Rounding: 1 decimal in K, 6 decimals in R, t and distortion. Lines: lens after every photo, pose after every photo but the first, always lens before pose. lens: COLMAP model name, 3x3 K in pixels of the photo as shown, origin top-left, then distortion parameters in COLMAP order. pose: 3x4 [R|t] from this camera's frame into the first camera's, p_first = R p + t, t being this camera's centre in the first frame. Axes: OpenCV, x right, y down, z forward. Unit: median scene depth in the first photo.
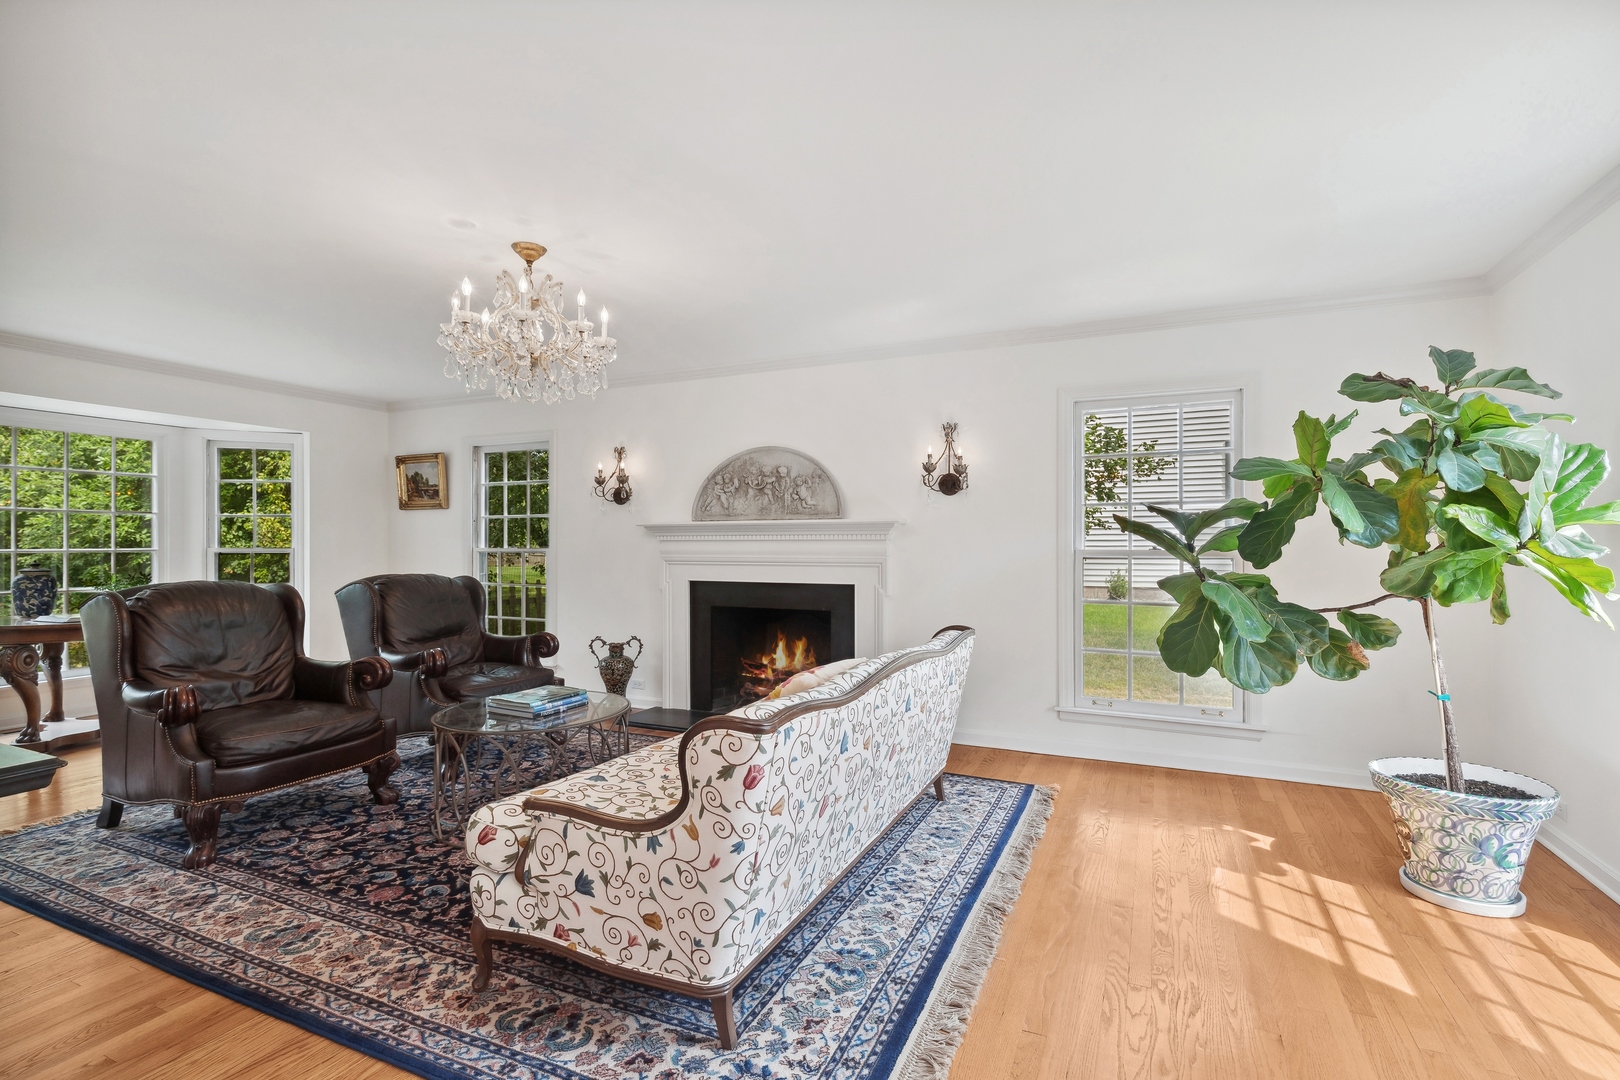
lens RADIAL K [[749.9, 0, 813.1], [0, 749.9, 538.3], [0, 0, 1]] dist [0.004881, 0.000394]
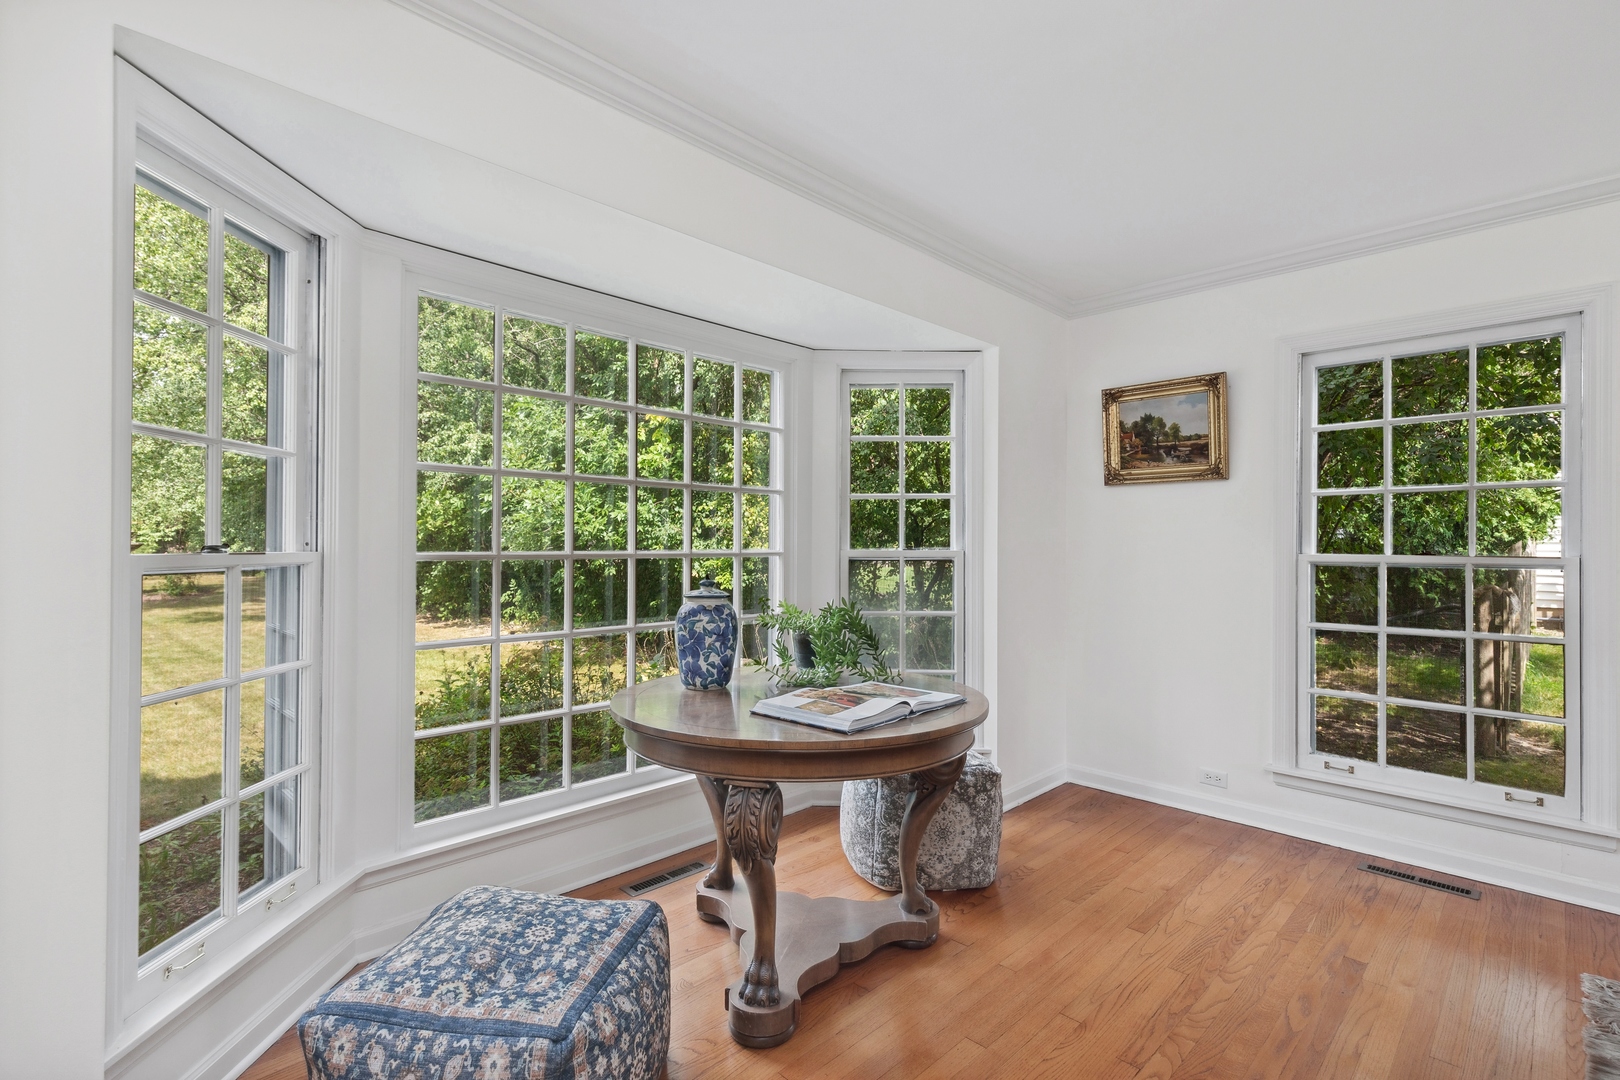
lens RADIAL K [[749.9, 0, 808.2], [0, 749.9, 541.4], [0, 0, 1]] dist [0.004881, 0.000394]
pose [[0.938935, 0.004314, -0.344067, -0.577443], [-0.004836, 0.999988, -0.000659, 0.005658], [0.344060, 0.002283, 0.938945, 0.403639]]
